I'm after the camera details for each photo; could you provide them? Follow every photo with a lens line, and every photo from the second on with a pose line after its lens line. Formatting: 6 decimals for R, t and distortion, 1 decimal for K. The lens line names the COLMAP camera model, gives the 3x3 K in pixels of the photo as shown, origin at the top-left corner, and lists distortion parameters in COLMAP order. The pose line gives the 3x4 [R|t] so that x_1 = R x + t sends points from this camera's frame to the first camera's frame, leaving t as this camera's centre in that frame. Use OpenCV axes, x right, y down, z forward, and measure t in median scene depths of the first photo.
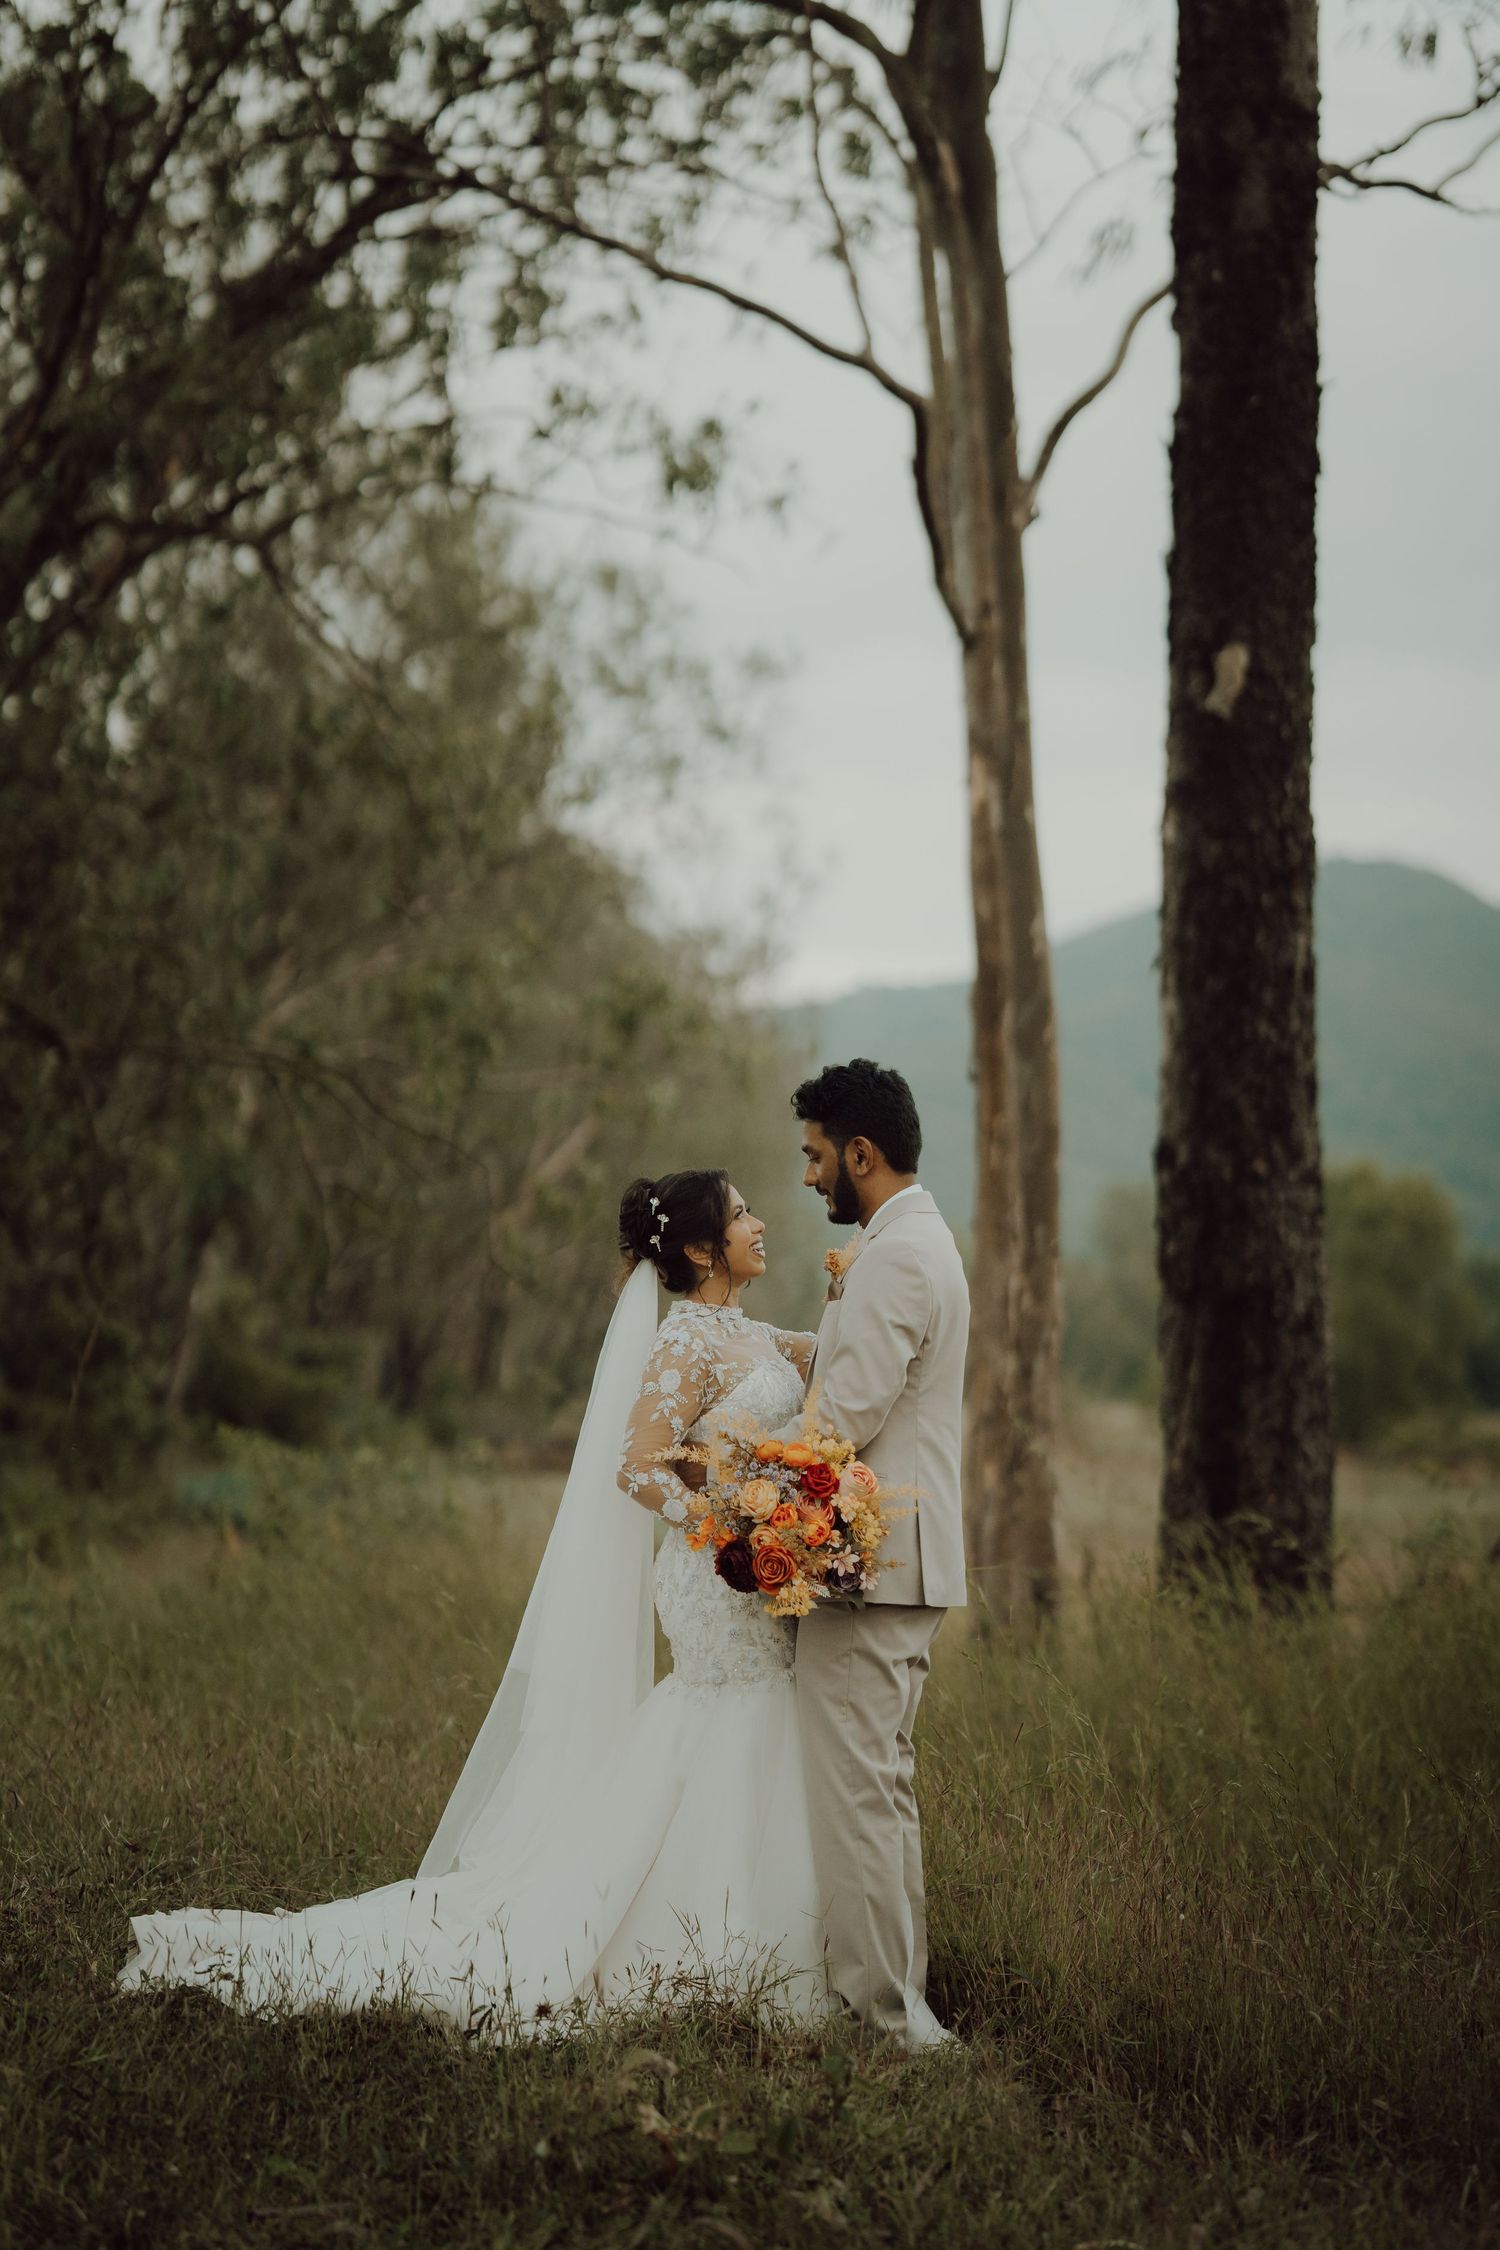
lens RADIAL K [[5756.9, 0, 750.0], [0, 5756.9, 1125.0], [0, 0, 1]] dist [1.215738, -0.122747]
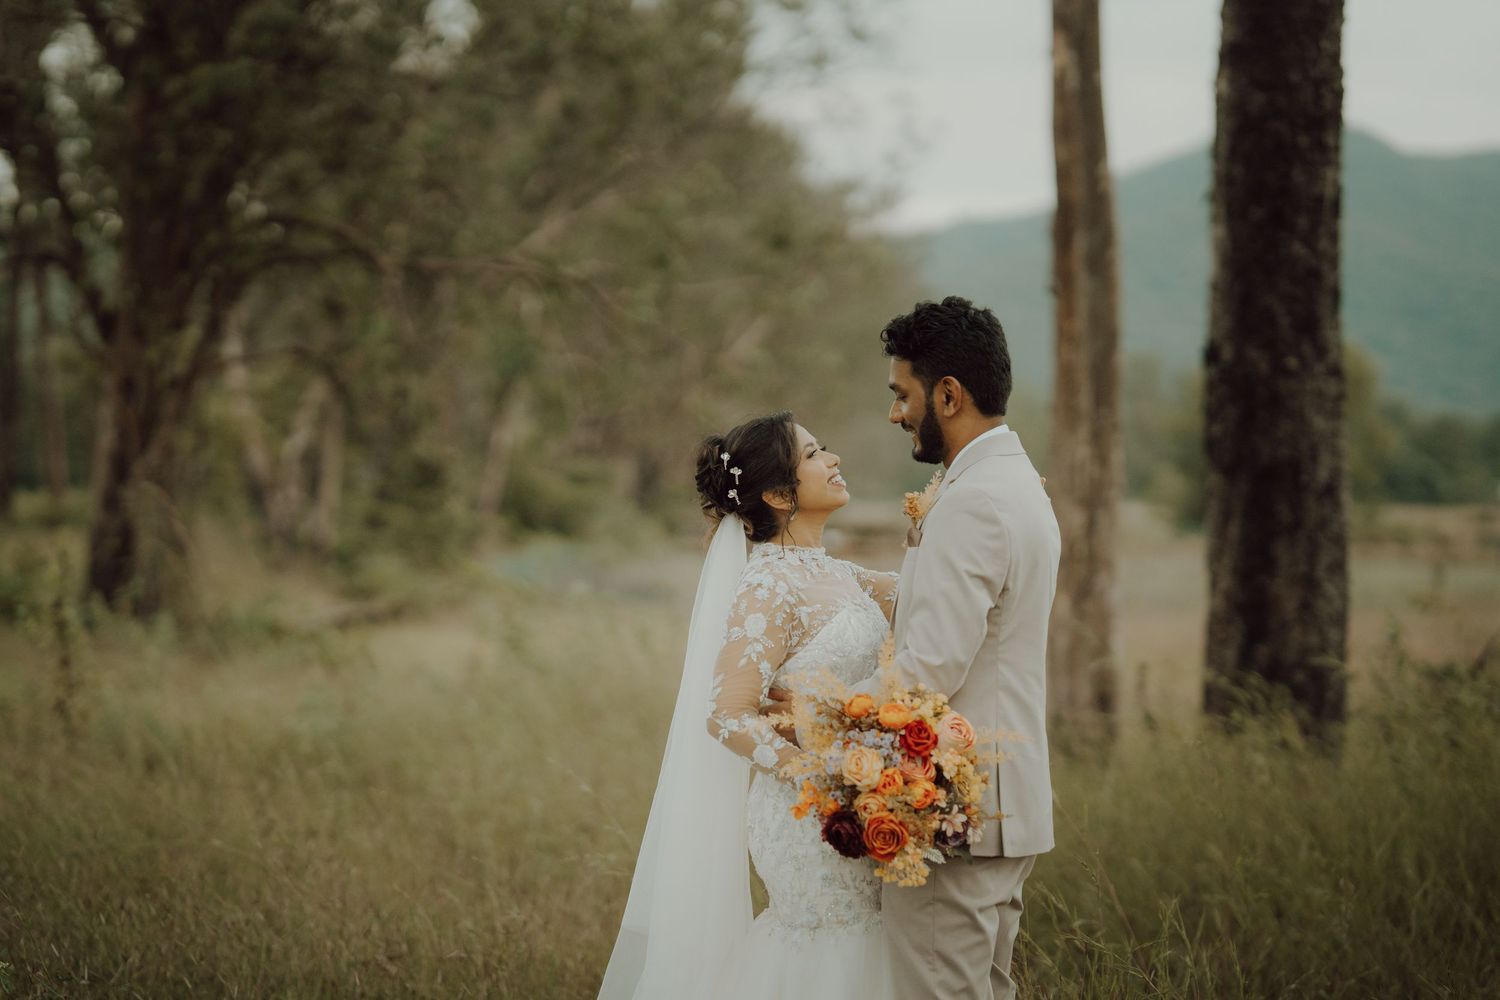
lens RADIAL K [[3838.0, 0, 750.0], [0, 3838.0, 500.0], [0, 0, 1]] dist [1.215738, -0.122747]
pose [[0.999333, 0.000336, -0.036514, 0.004022], [0.001419, 0.998846, 0.048015, -0.003769], [0.036488, -0.048034, 0.998179, 0.167532]]
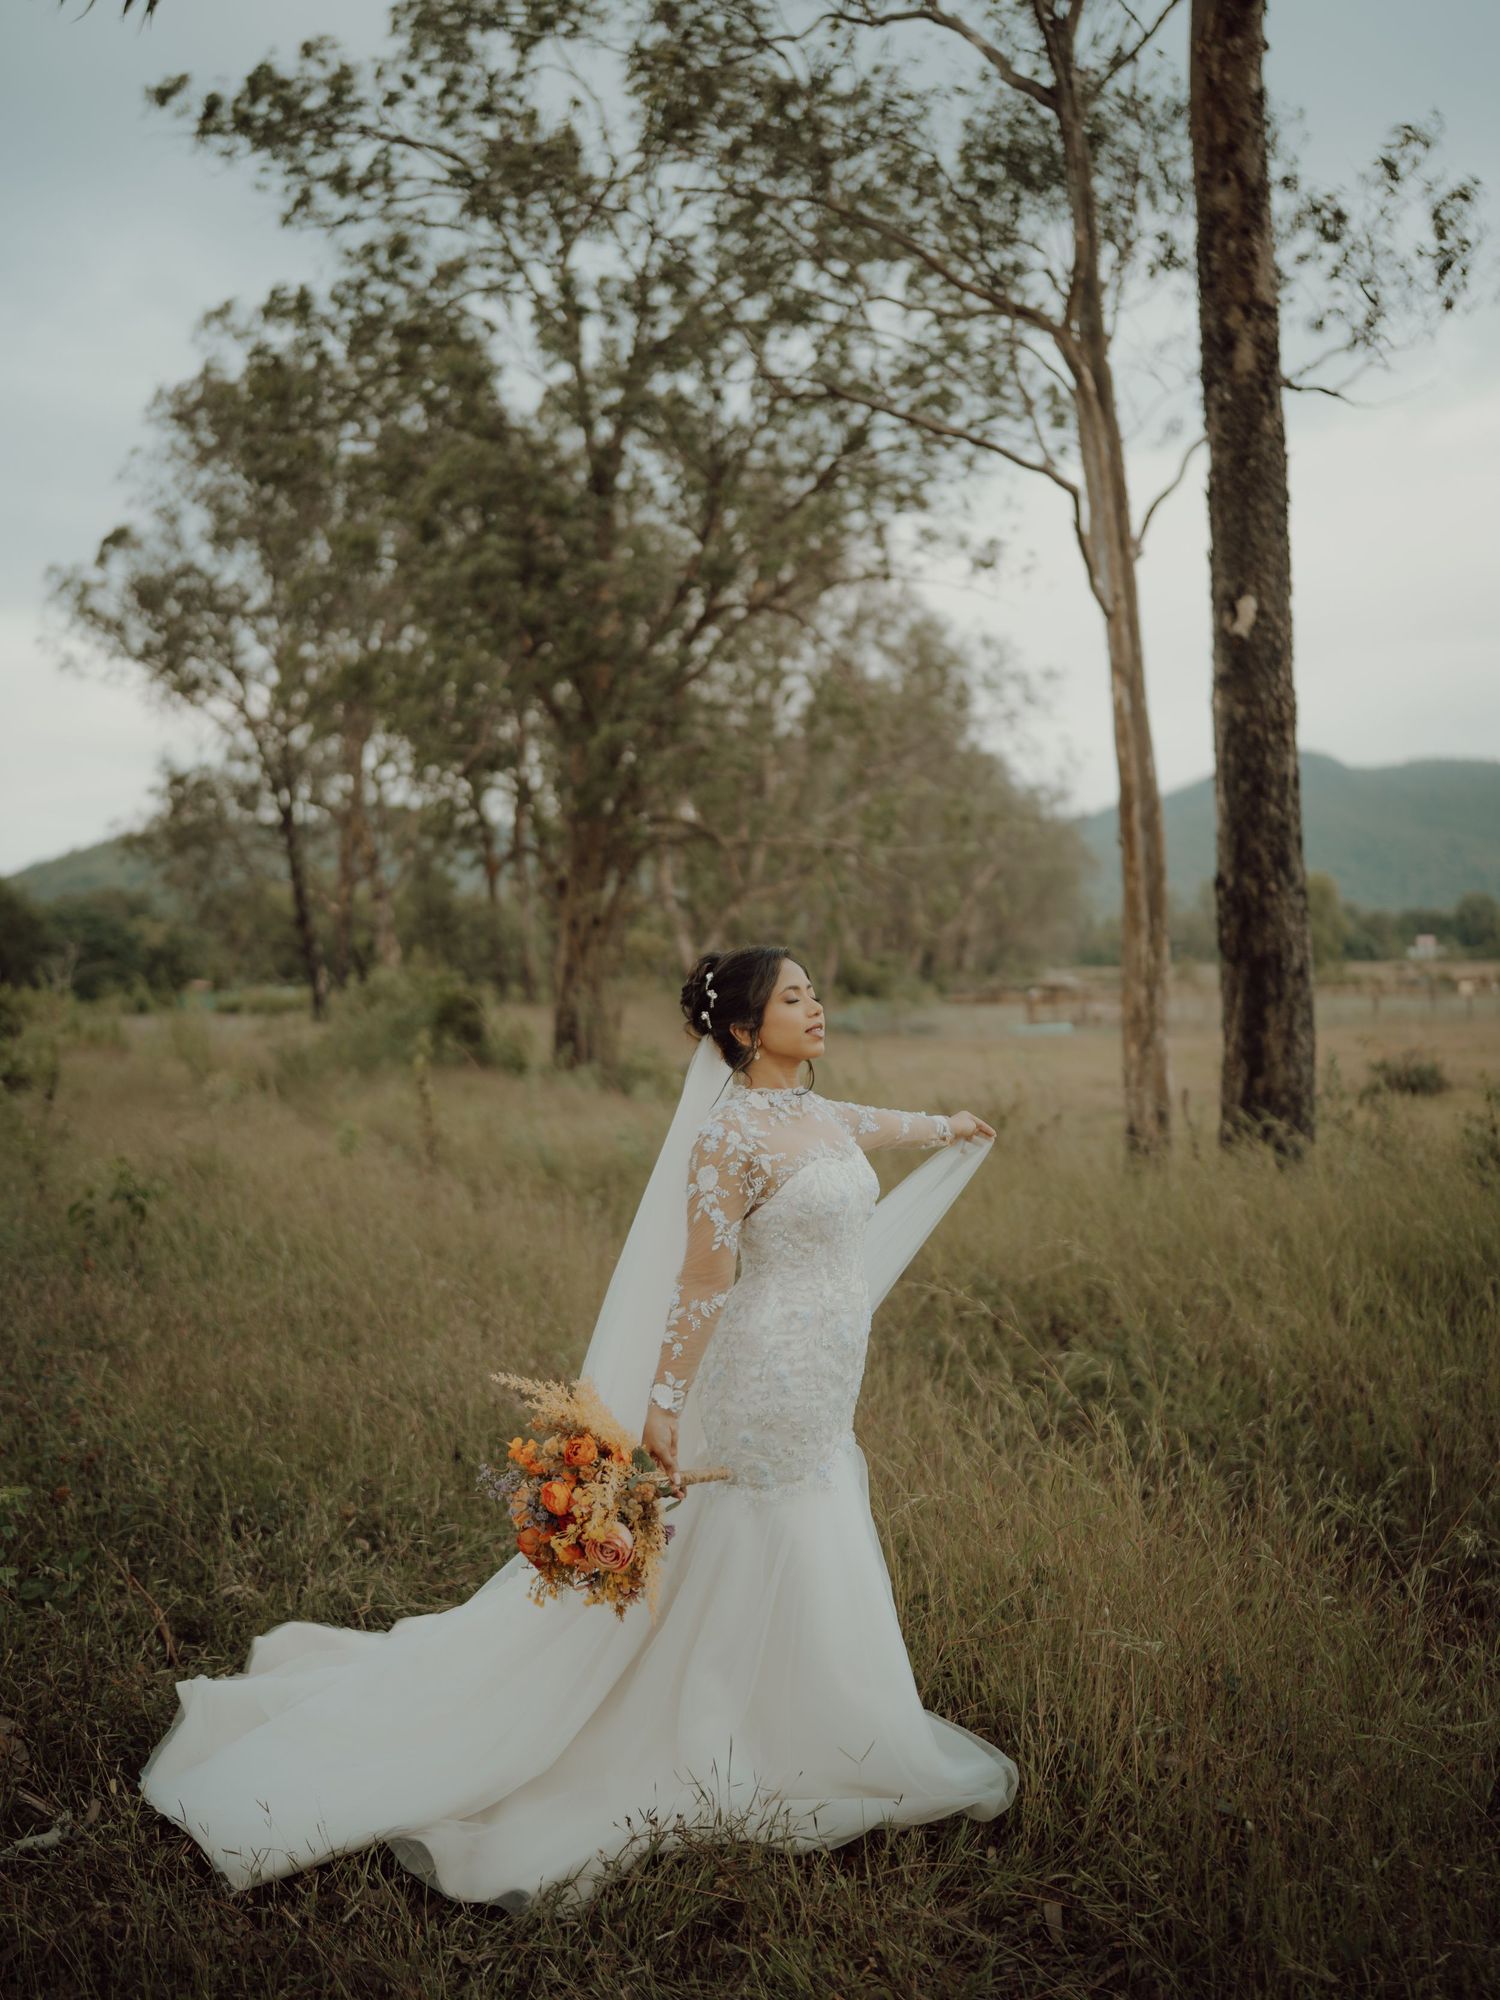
lens RADIAL K [[2250.0, 0, 858.4], [0, 2250.0, 999.7], [0, 0, 1]] dist [-0.018638, 0.014245]
pose [[0.995232, -0.033744, -0.091518, 0.022374], [0.039142, 0.997558, 0.057846, -0.003106], [0.089342, -0.061152, 0.994122, 0.290963]]
